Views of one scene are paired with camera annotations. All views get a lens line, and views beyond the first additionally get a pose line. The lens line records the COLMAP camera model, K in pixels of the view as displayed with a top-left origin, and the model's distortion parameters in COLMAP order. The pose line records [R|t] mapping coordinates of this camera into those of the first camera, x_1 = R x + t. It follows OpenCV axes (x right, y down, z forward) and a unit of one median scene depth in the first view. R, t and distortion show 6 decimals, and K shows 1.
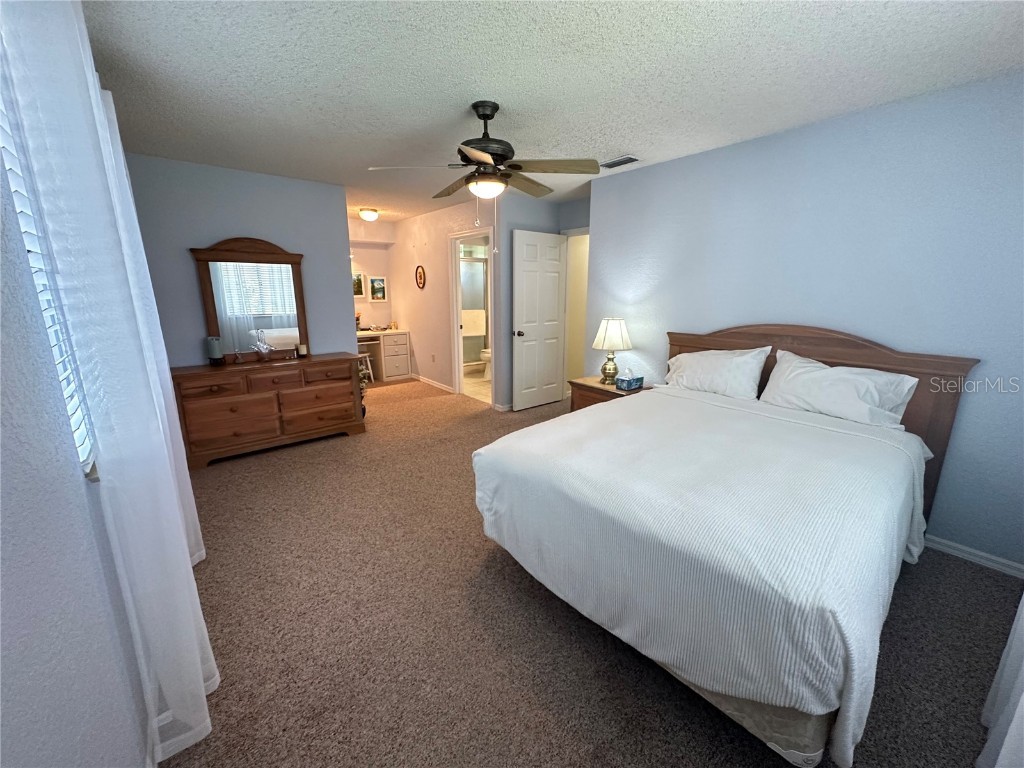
lens RADIAL K [[410.3, 0, 515.0], [0, 410.3, 380.3], [0, 0, 1]] dist [-0.006641, 0.001445]
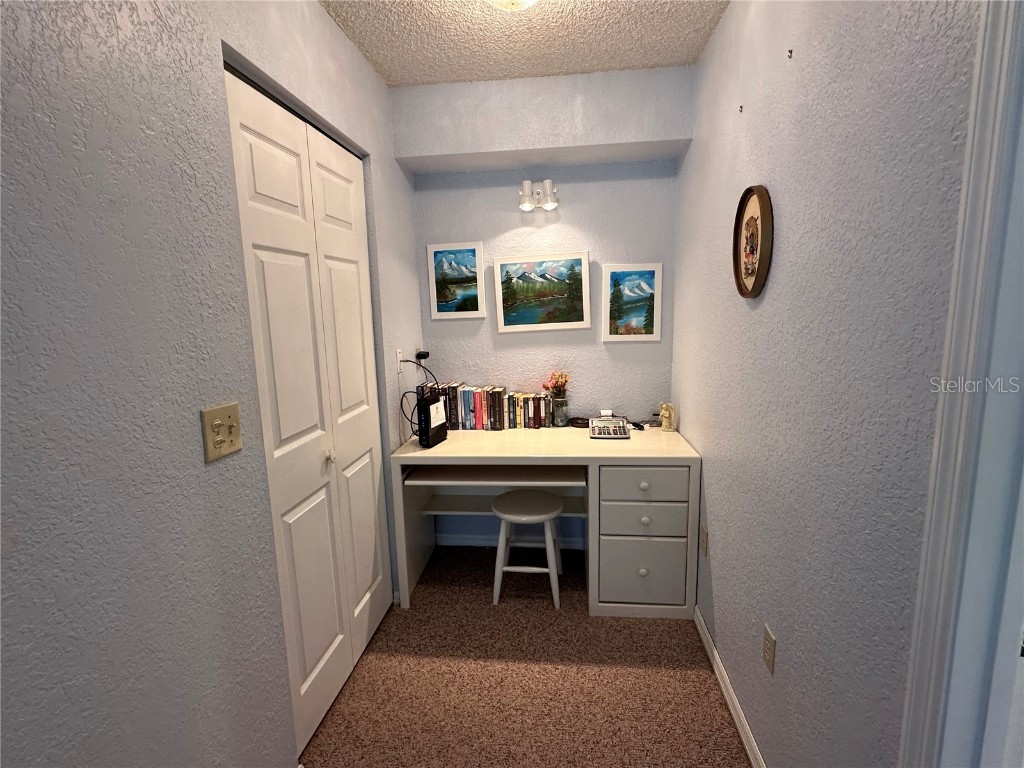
lens RADIAL K [[495.4, 0, 511.1], [0, 495.4, 382.4], [0, 0, 1]] dist [-0.005275, -0.000884]
pose [[0.700931, 0.091665, -0.707314, -0.184318], [-0.129429, 0.991589, 0.000245, -0.229972], [0.701387, 0.091375, 0.706900, 1.031010]]
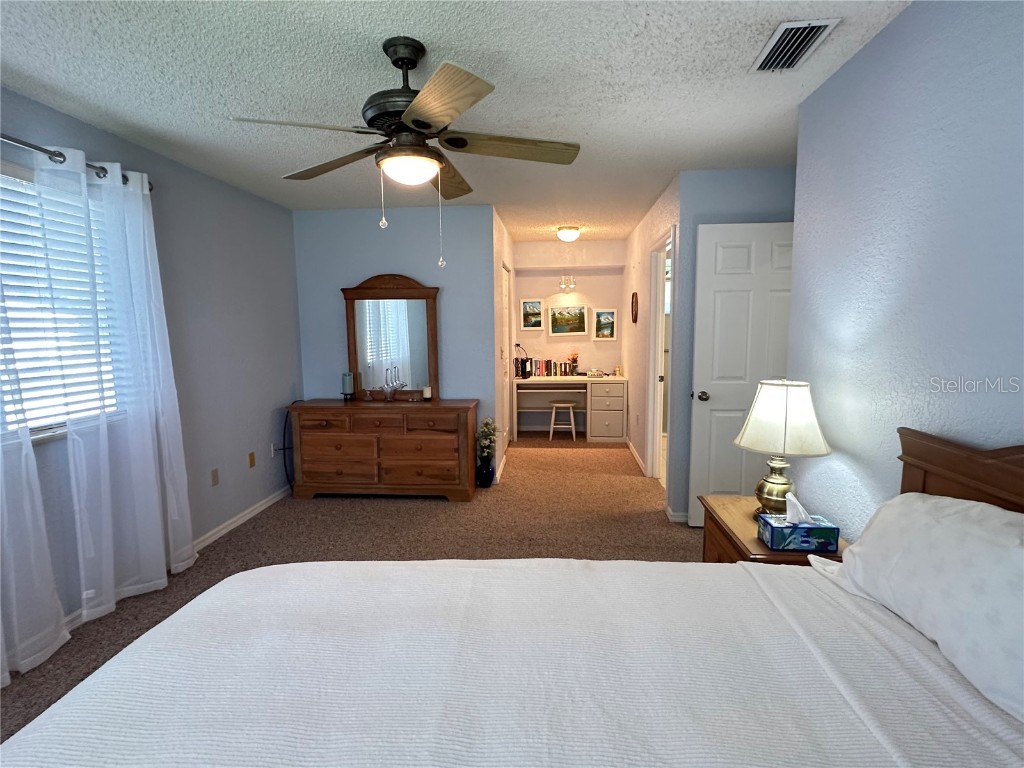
lens RADIAL K [[495.4, 0, 511.7], [0, 495.4, 383.3], [0, 0, 1]] dist [-0.005275, -0.000884]
pose [[0.711781, 0.071382, -0.698765, 0.332621], [-0.141956, 0.988913, -0.043577, -0.067406], [0.687907, 0.130211, 0.714023, 0.325636]]
